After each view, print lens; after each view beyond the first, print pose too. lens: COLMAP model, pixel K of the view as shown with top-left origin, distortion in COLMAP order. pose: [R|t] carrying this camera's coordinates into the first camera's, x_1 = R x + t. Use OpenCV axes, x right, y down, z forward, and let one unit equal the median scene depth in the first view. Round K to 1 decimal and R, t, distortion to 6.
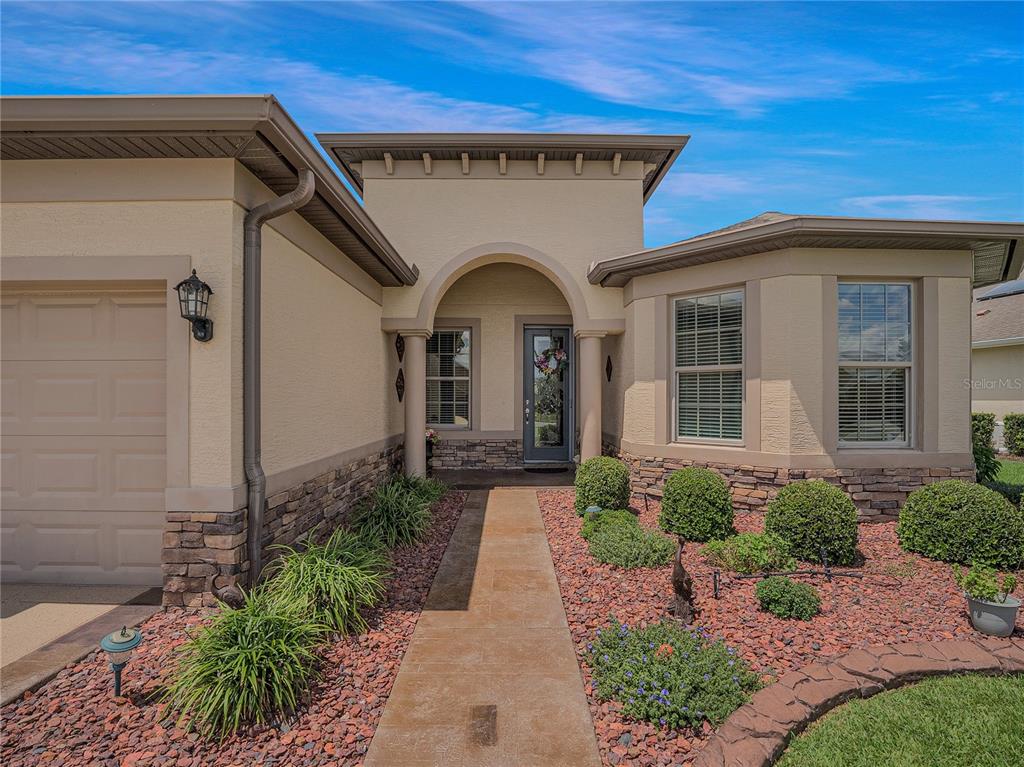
lens RADIAL K [[482.1, 0, 511.4], [0, 482.1, 385.7], [0, 0, 1]] dist [-0.005540, 0.001859]
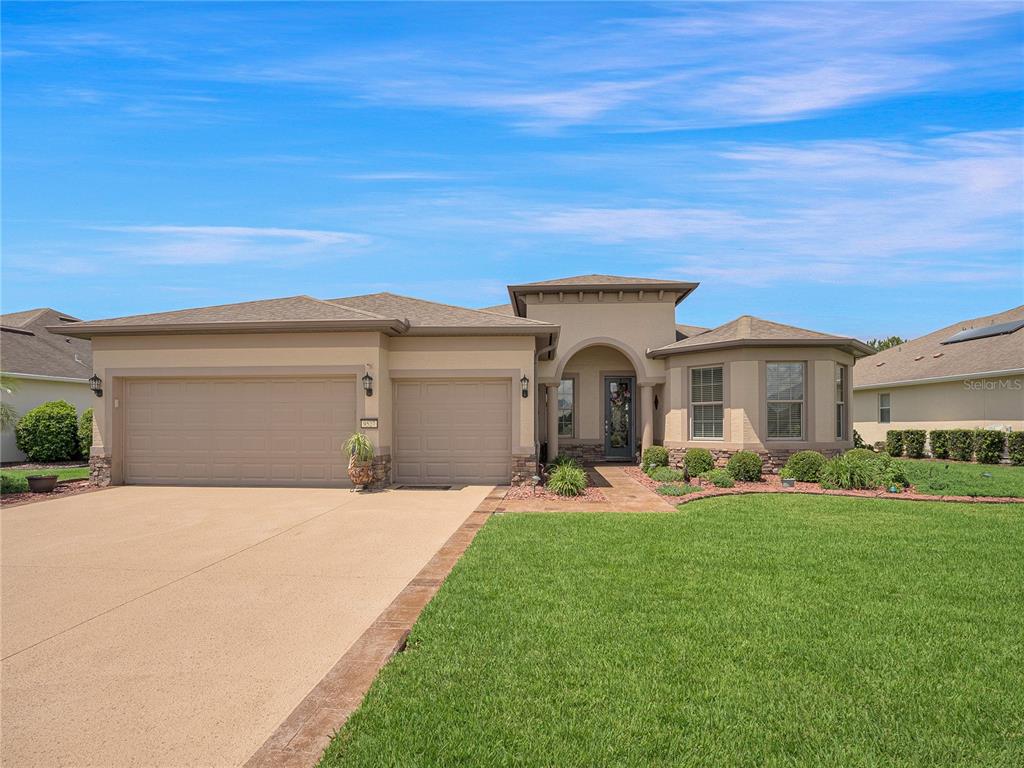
lens RADIAL K [[482.1, 0, 518.6], [0, 482.1, 421.0], [0, 0, 1]] dist [-0.005540, 0.001859]
pose [[0.998434, -0.005162, -0.055704, -0.267576], [0.006021, 0.999865, 0.015266, 0.004041], [0.055617, -0.015578, 0.998331, -1.045209]]
